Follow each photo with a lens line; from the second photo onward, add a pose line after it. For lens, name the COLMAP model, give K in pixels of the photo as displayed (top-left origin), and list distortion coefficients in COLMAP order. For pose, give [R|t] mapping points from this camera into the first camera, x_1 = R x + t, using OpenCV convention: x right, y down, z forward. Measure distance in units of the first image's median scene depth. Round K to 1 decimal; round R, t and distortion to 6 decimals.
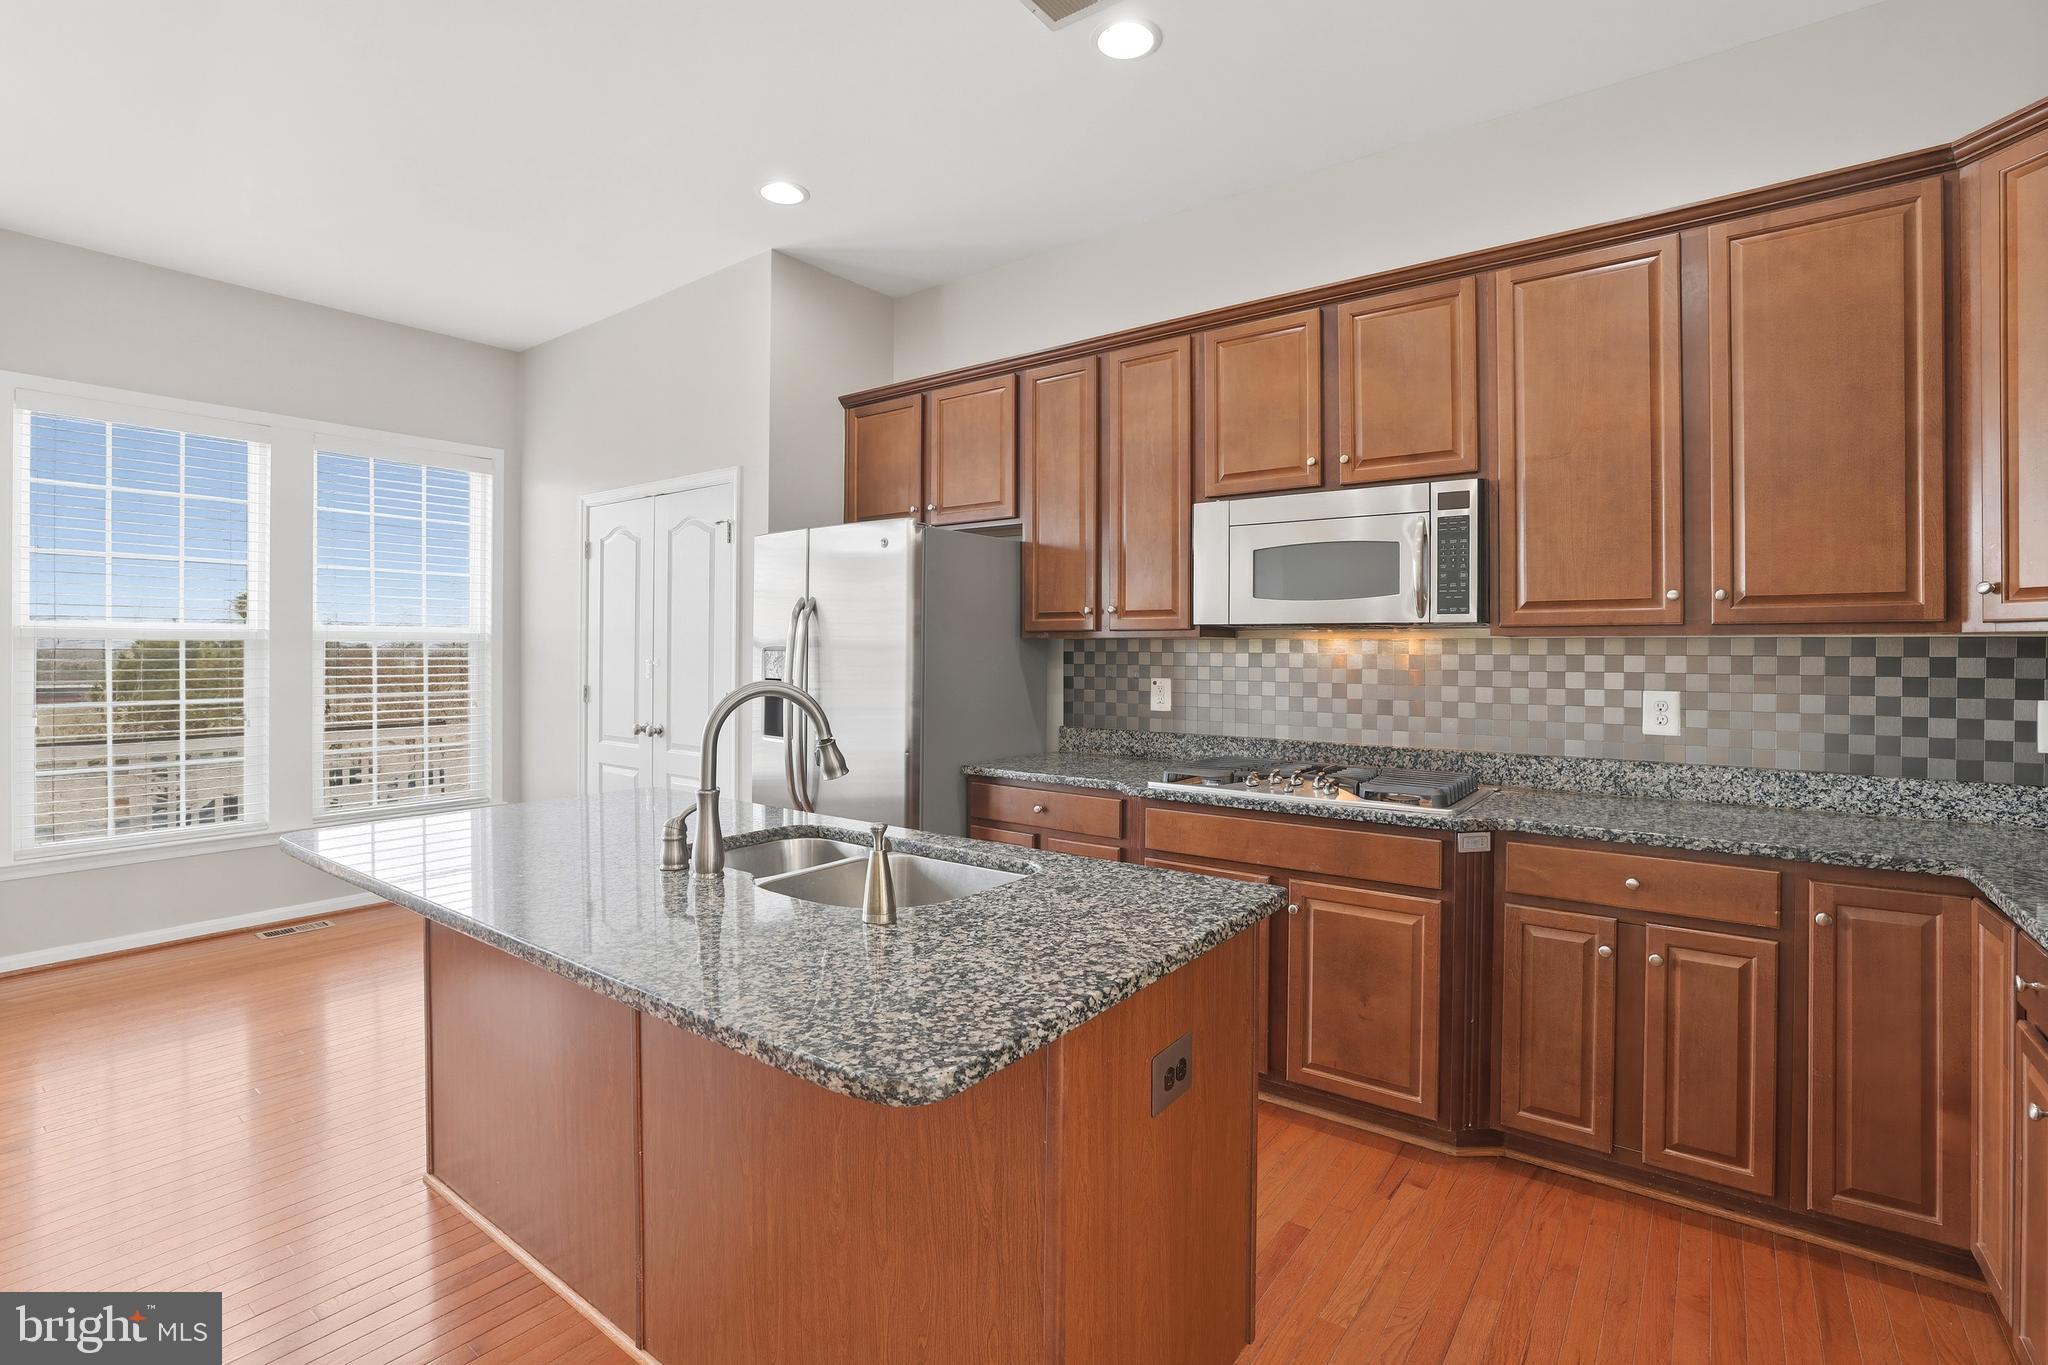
lens RADIAL K [[948.7, 0, 1023.0], [0, 948.7, 650.5], [0, 0, 1]] dist [-0.042754, 0.013092]
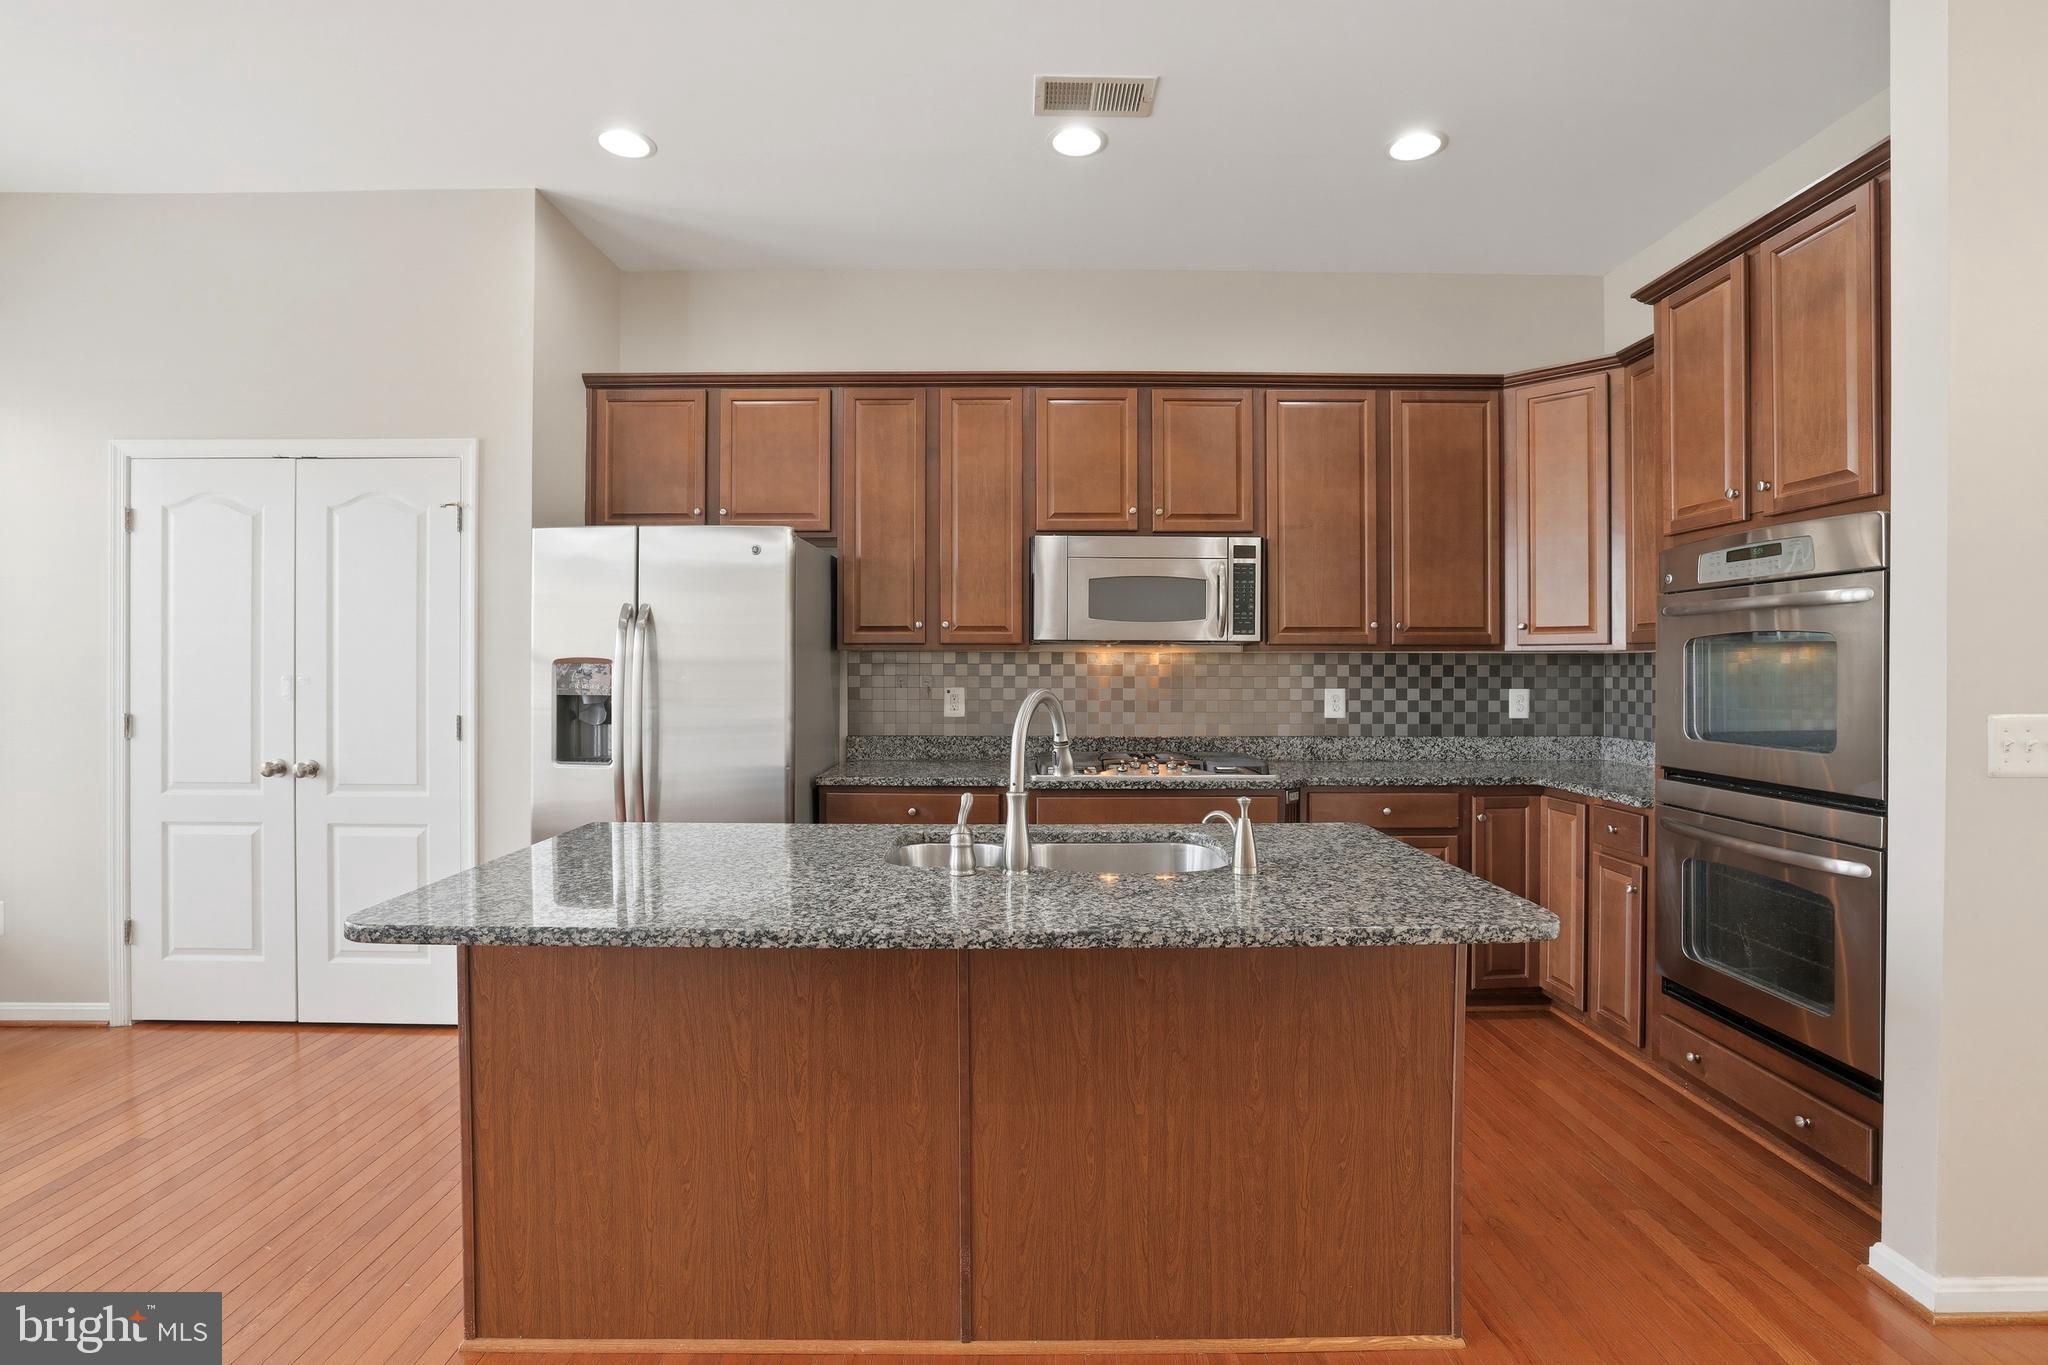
lens RADIAL K [[948.7, 0, 1028.3], [0, 948.7, 670.5], [0, 0, 1]] dist [-0.042754, 0.013092]
pose [[0.796567, -0.006344, 0.604517, -0.585266], [0.001955, 0.999967, 0.007917, 0.001424], [-0.604548, -0.005124, 0.796553, 0.084226]]
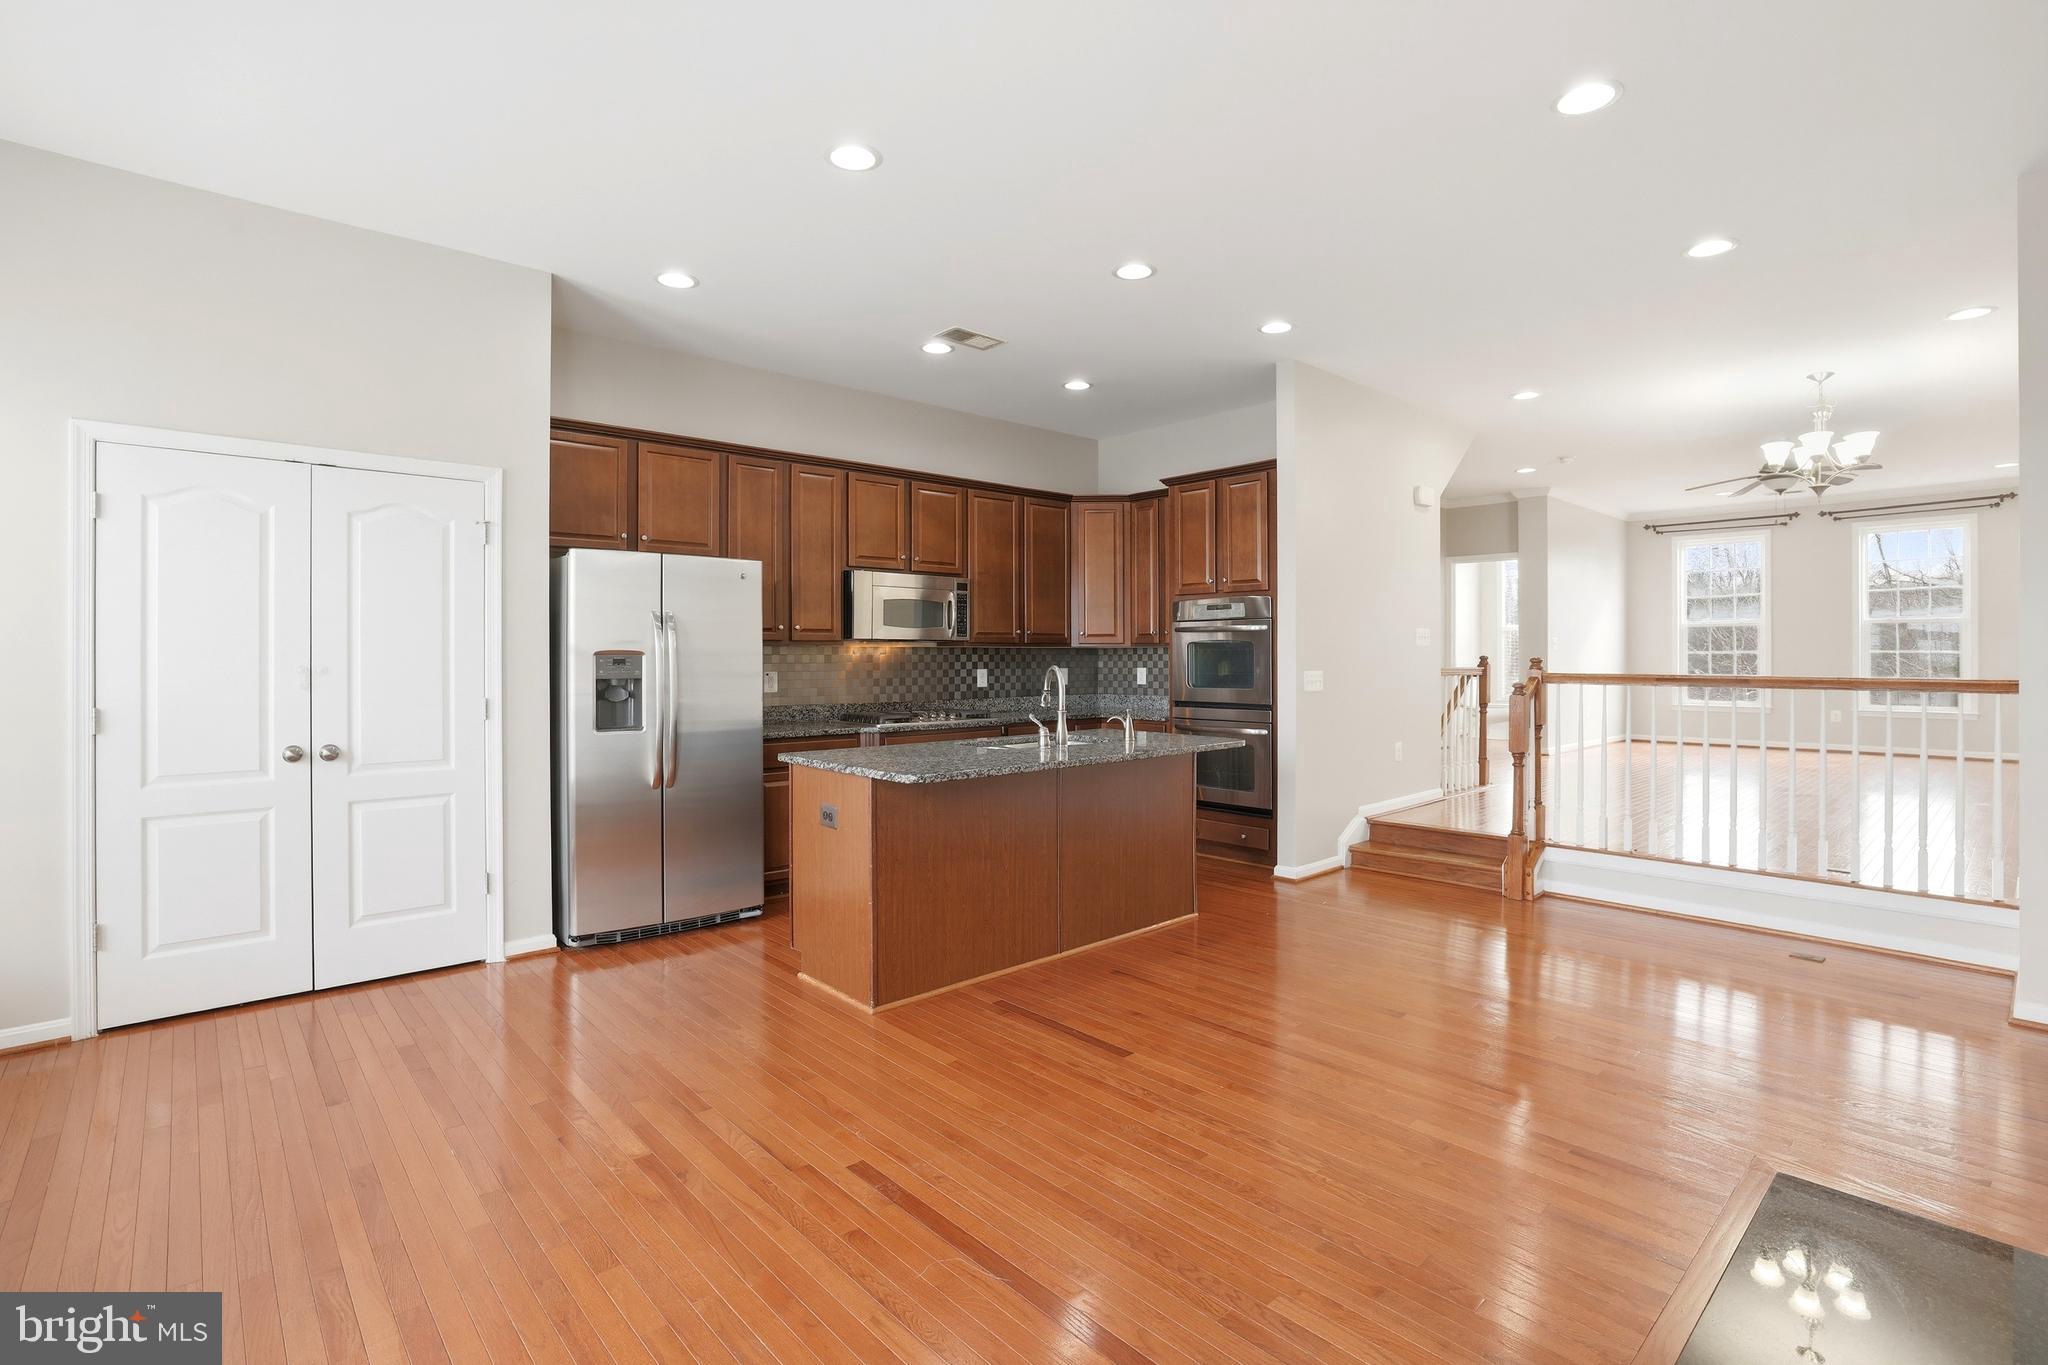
lens RADIAL K [[948.7, 0, 1026.2], [0, 948.7, 671.8], [0, 0, 1]] dist [-0.042754, 0.013092]
pose [[0.188502, -0.021941, 0.981828, -1.655774], [0.002185, 0.999757, 0.021922, -0.003868], [-0.982070, -0.001987, 0.188504, 0.385847]]
